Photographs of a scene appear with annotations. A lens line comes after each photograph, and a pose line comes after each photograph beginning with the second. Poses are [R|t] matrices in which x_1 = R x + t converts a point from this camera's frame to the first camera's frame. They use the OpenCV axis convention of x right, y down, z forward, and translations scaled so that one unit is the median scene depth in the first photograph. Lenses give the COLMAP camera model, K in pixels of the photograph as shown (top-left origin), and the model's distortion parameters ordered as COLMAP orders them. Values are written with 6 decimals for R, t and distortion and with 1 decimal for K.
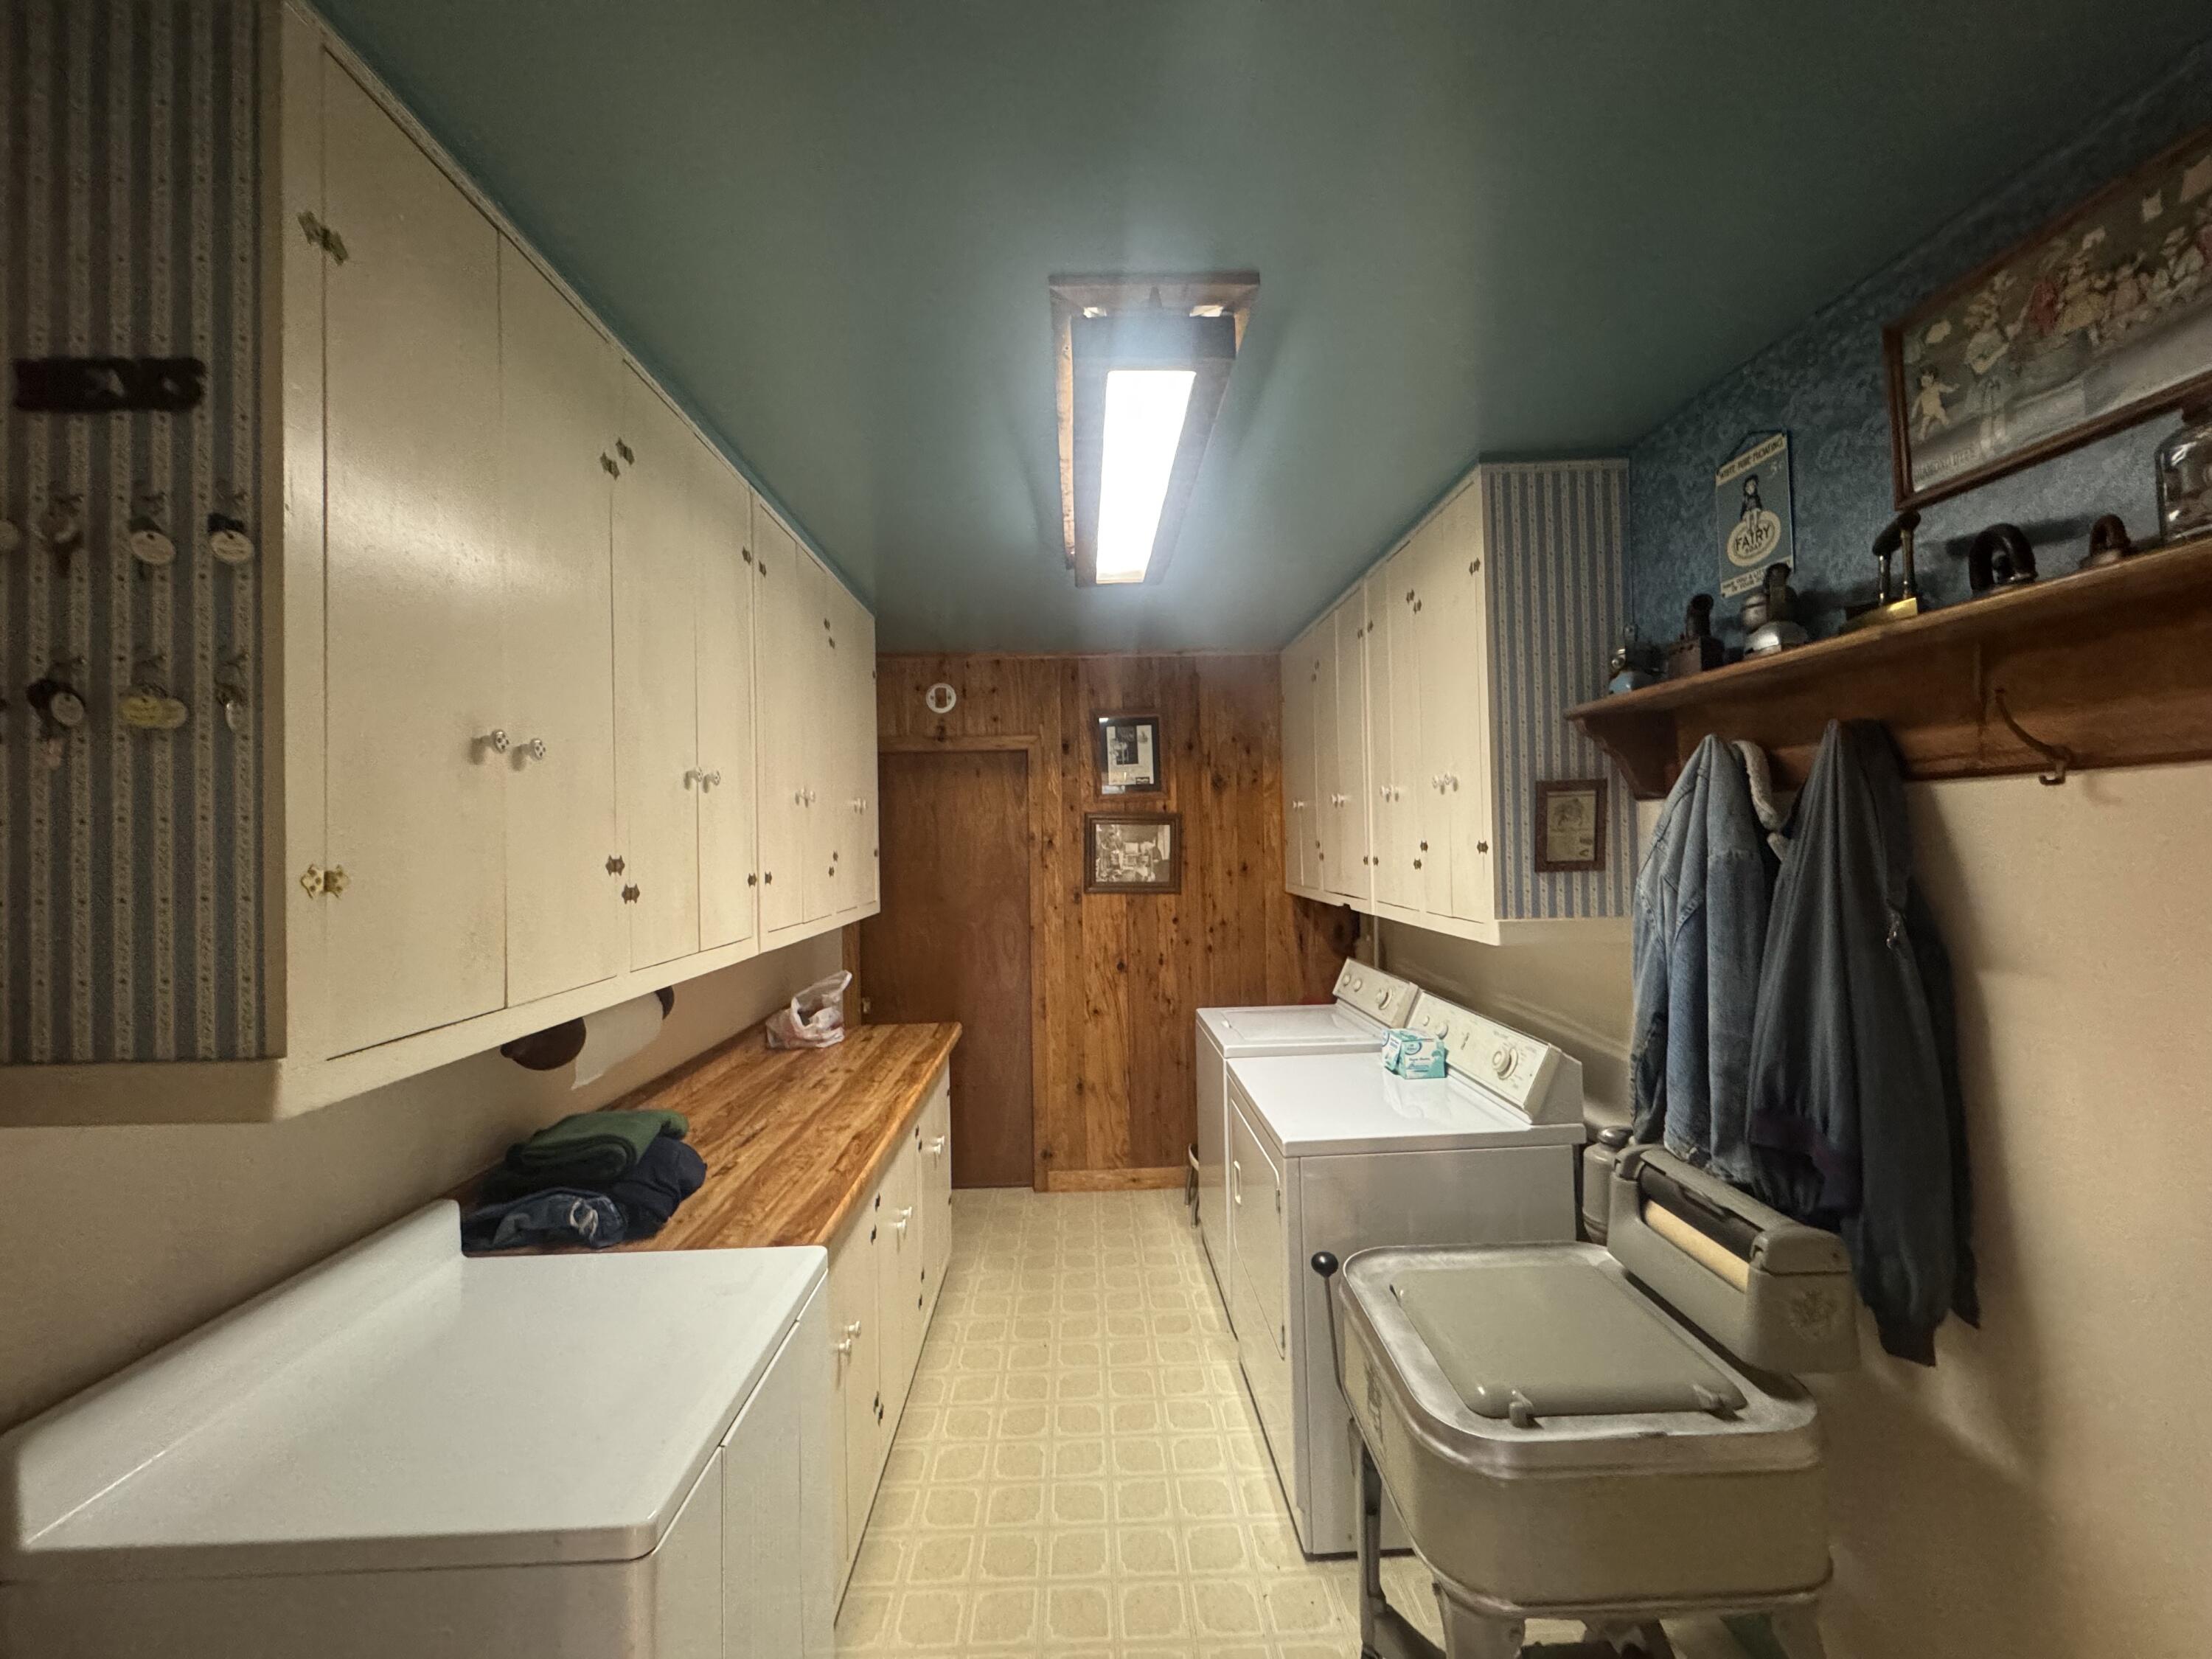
lens RADIAL K [[882.2, 0, 1103.2], [0, 882.2, 827.4], [0, 0, 1]] dist [-0.001945, 0.000015]
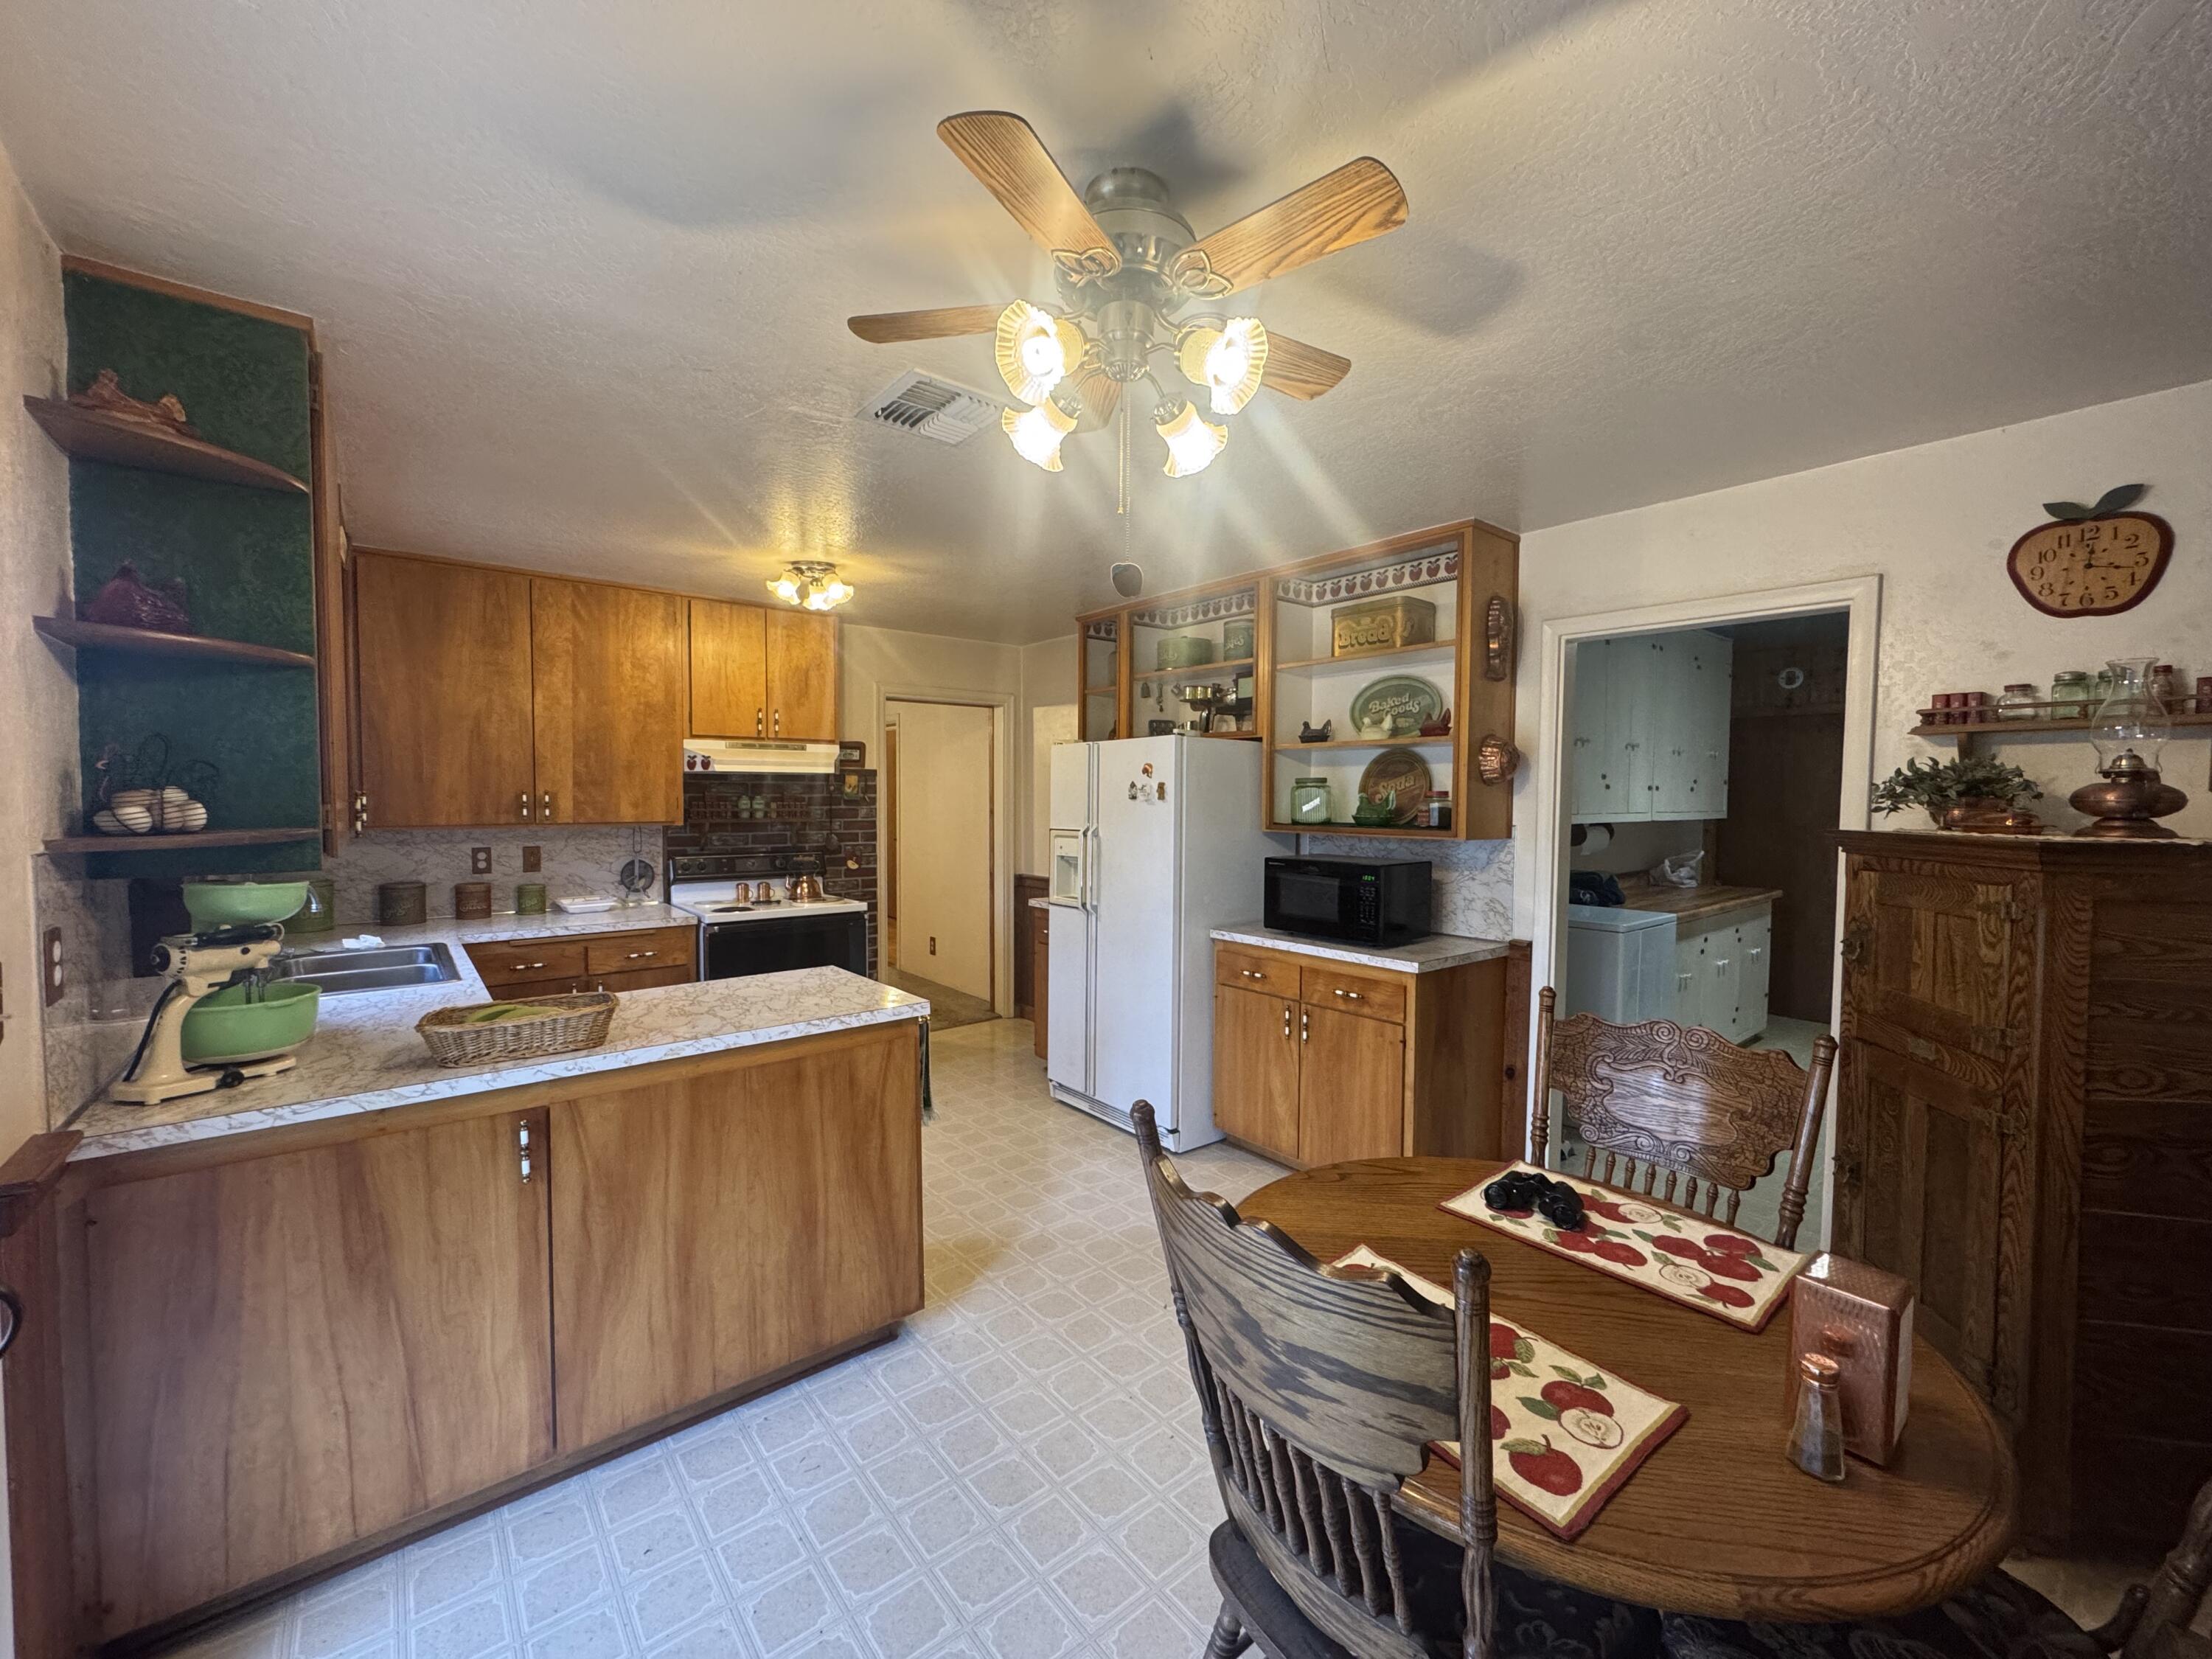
lens RADIAL K [[882.2, 0, 1103.2], [0, 882.2, 827.4], [0, 0, 1]] dist [-0.001945, 0.000015]
pose [[0.613916, 0.061966, -0.786935, 0.345025], [-0.010556, 0.997469, 0.070309, 0.010407], [0.789301, -0.034857, 0.613017, -0.980935]]
